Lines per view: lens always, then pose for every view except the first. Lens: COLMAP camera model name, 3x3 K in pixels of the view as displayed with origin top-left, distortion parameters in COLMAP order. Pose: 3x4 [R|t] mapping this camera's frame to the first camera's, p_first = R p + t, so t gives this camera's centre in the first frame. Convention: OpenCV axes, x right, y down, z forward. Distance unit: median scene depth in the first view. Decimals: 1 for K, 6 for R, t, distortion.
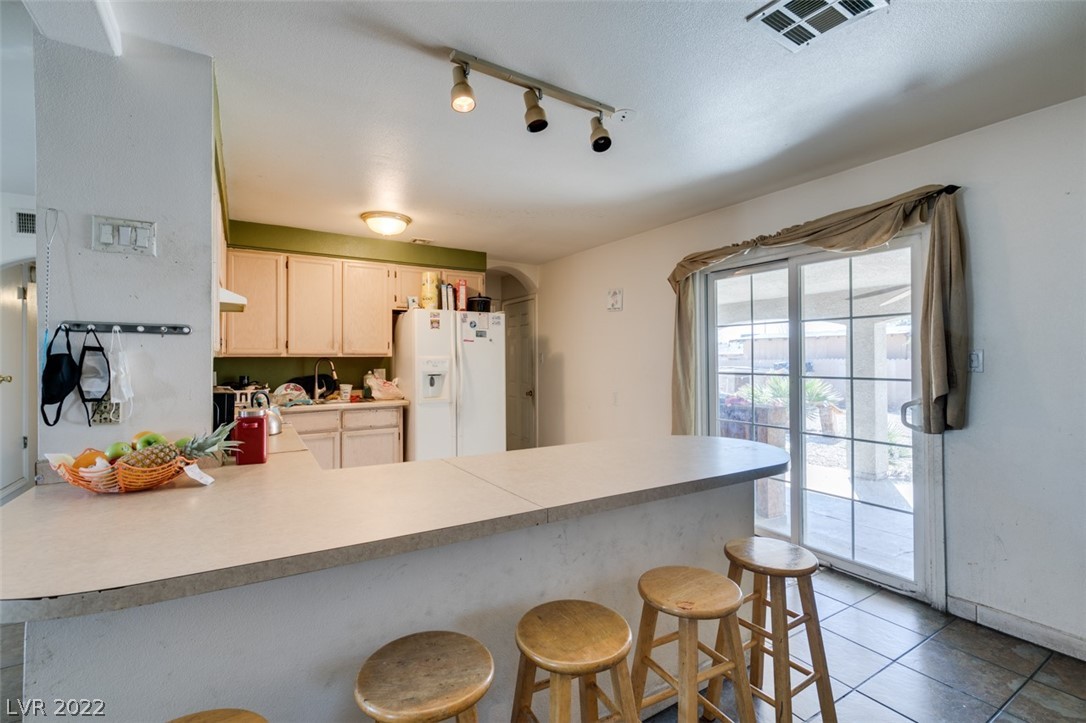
lens RADIAL K [[487.8, 0, 541.1], [0, 487.8, 356.0], [0, 0, 1]] dist [0.005887, -0.001751]
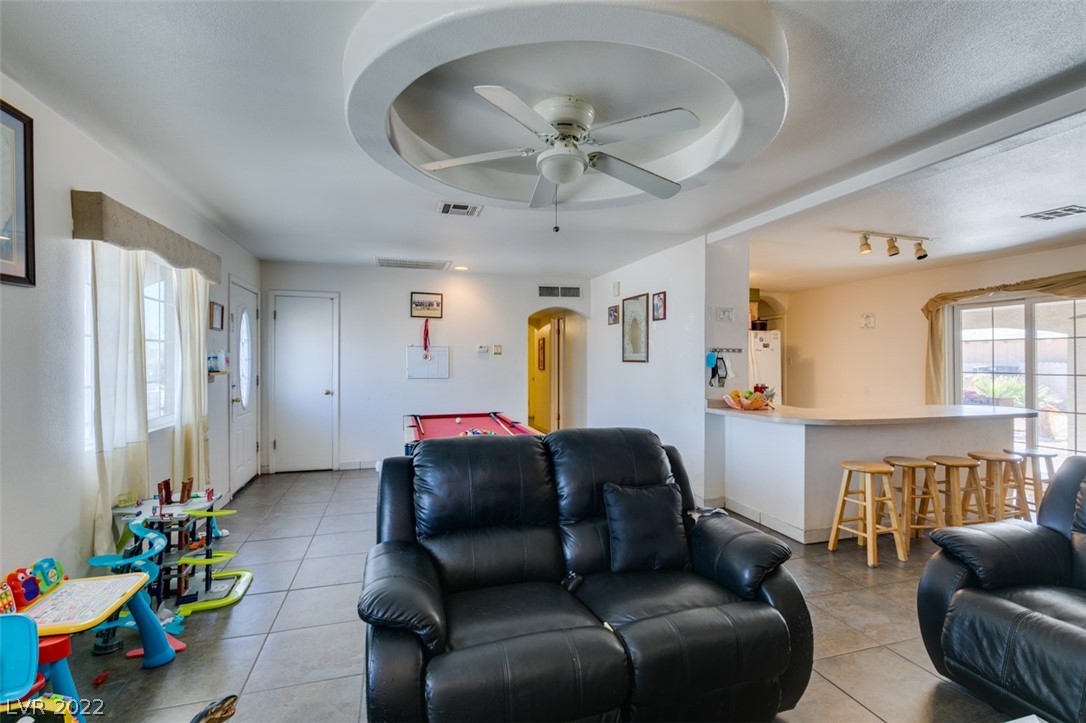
lens RADIAL K [[487.8, 0, 540.6], [0, 487.8, 360.4], [0, 0, 1]] dist [0.005887, -0.001751]
pose [[0.966676, 0.002268, -0.255991, -0.573096], [-0.001271, 0.999991, 0.004060, -0.006460], [0.255998, -0.003599, 0.966671, -0.886084]]
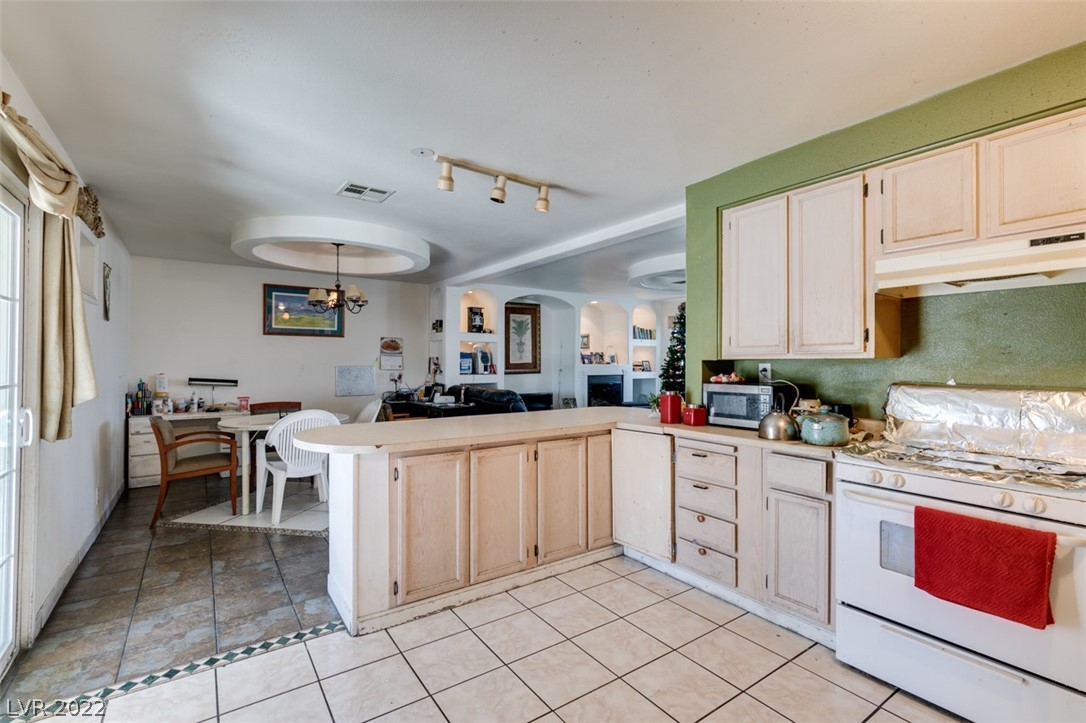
lens RADIAL K [[487.8, 0, 543.6], [0, 487.8, 361.9], [0, 0, 1]] dist [0.005887, -0.001751]
pose [[-0.998203, -0.002326, -0.059878, -0.036103], [-0.002154, 0.999993, -0.002937, 0.009185], [0.059884, -0.002803, -0.998201, 1.470669]]
